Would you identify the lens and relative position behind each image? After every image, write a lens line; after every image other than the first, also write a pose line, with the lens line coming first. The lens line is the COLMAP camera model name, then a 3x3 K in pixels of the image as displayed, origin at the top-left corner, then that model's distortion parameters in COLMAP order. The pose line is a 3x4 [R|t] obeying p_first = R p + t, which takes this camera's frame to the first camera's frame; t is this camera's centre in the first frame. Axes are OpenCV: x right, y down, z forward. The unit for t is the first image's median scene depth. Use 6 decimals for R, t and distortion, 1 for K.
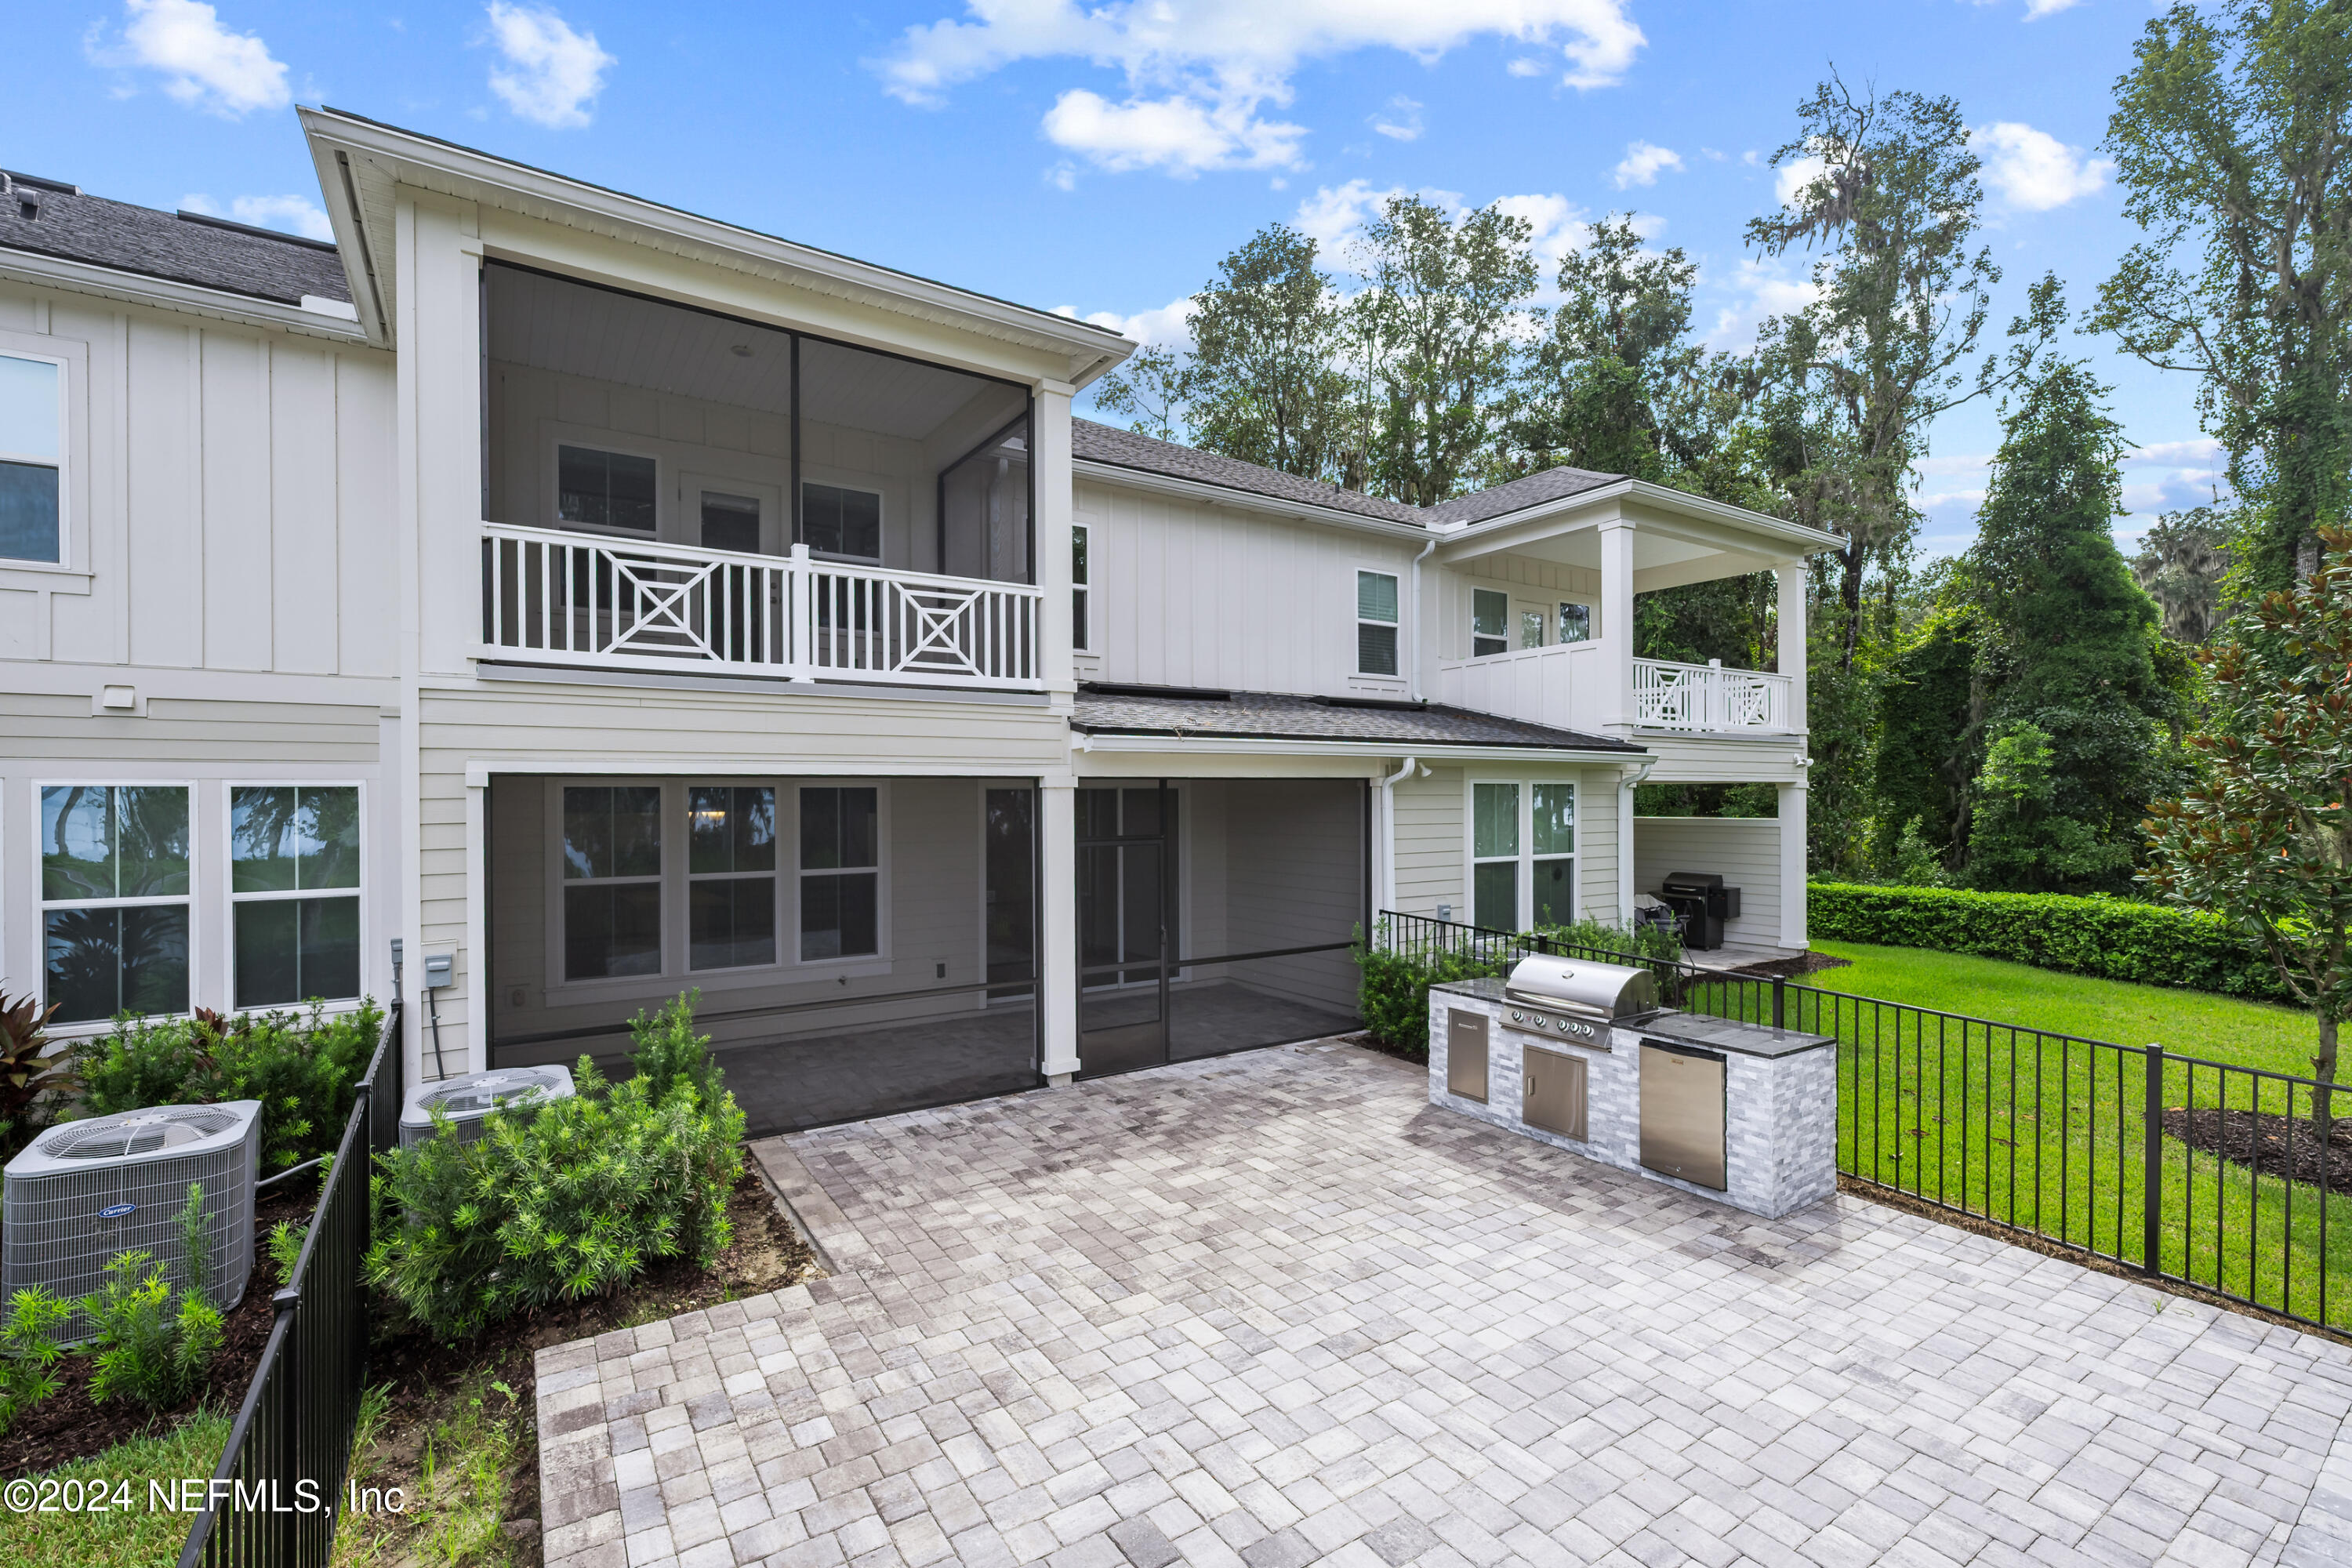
lens RADIAL K [[998.0, 0, 1104.1], [0, 998.0, 805.6], [0, 0, 1]] dist [0.000404, 0.000466]
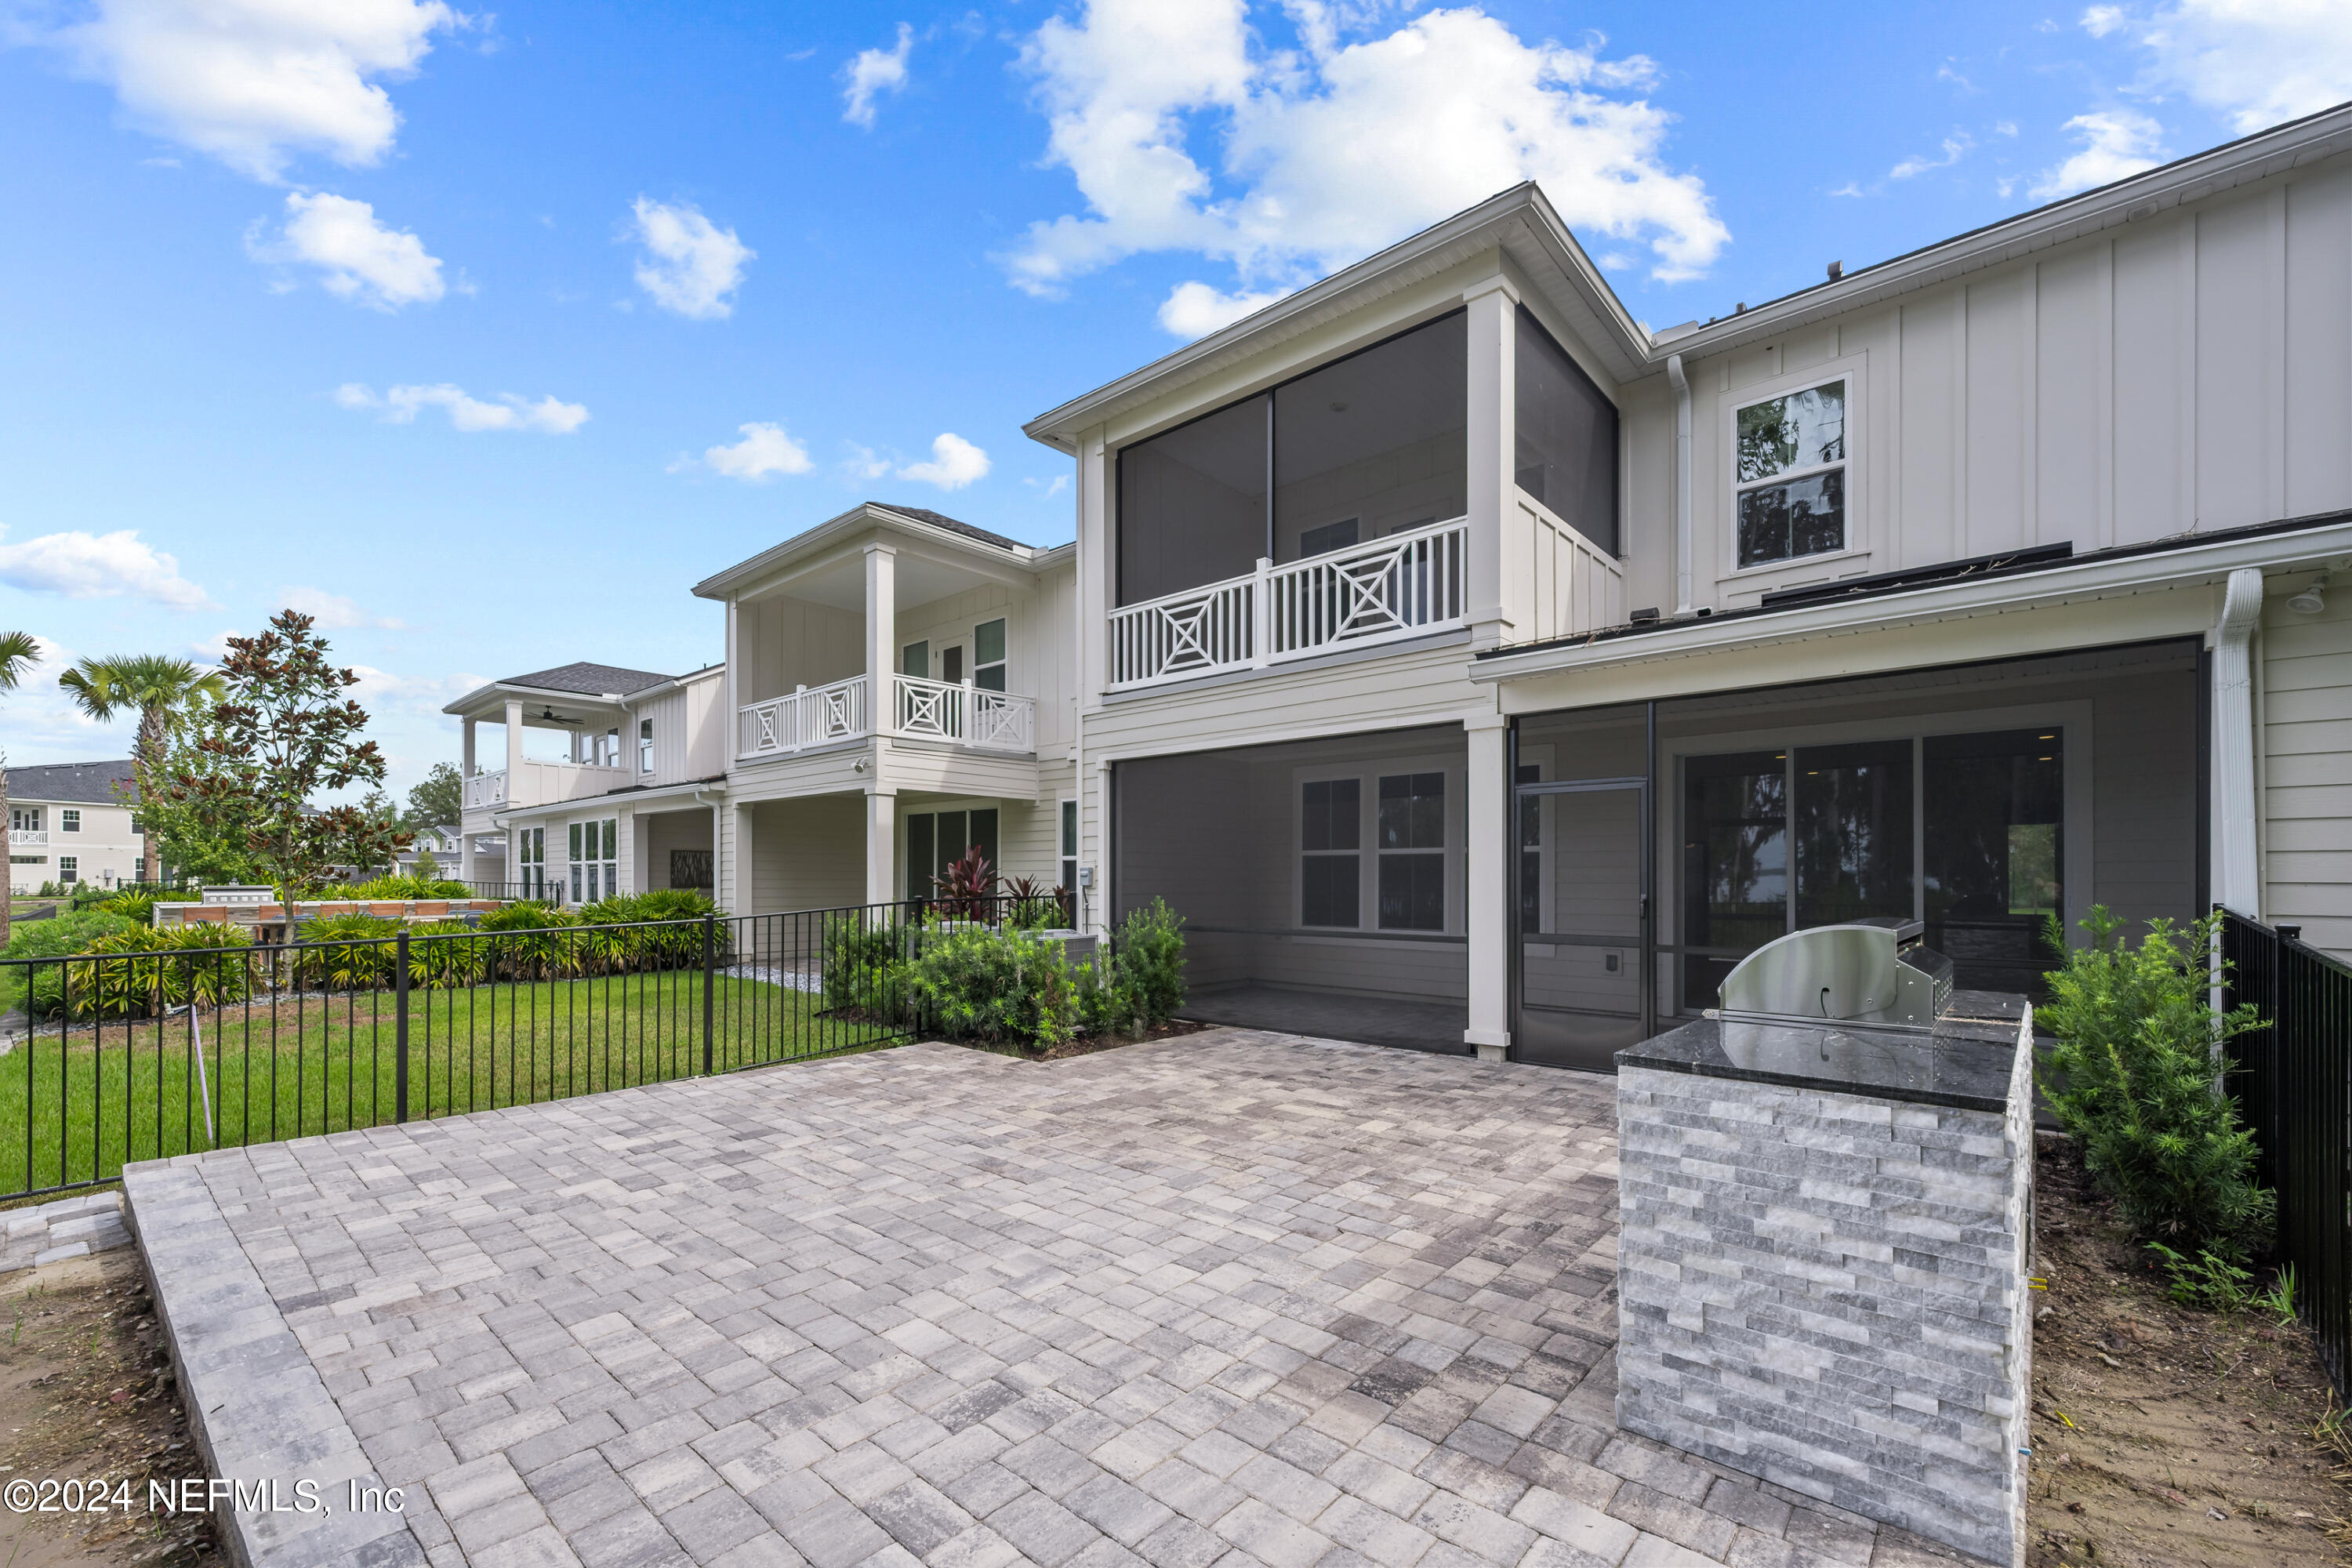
lens RADIAL K [[970.3, 0, 1182.6], [0, 970.3, 879.1], [0, 0, 1]] dist [-0.000602, -0.000045]
pose [[0.292869, 0.003164, -0.956147, 0.775128], [-0.011324, 0.999936, -0.000159, 0.131329], [0.956085, 0.010874, 0.292886, 0.518234]]
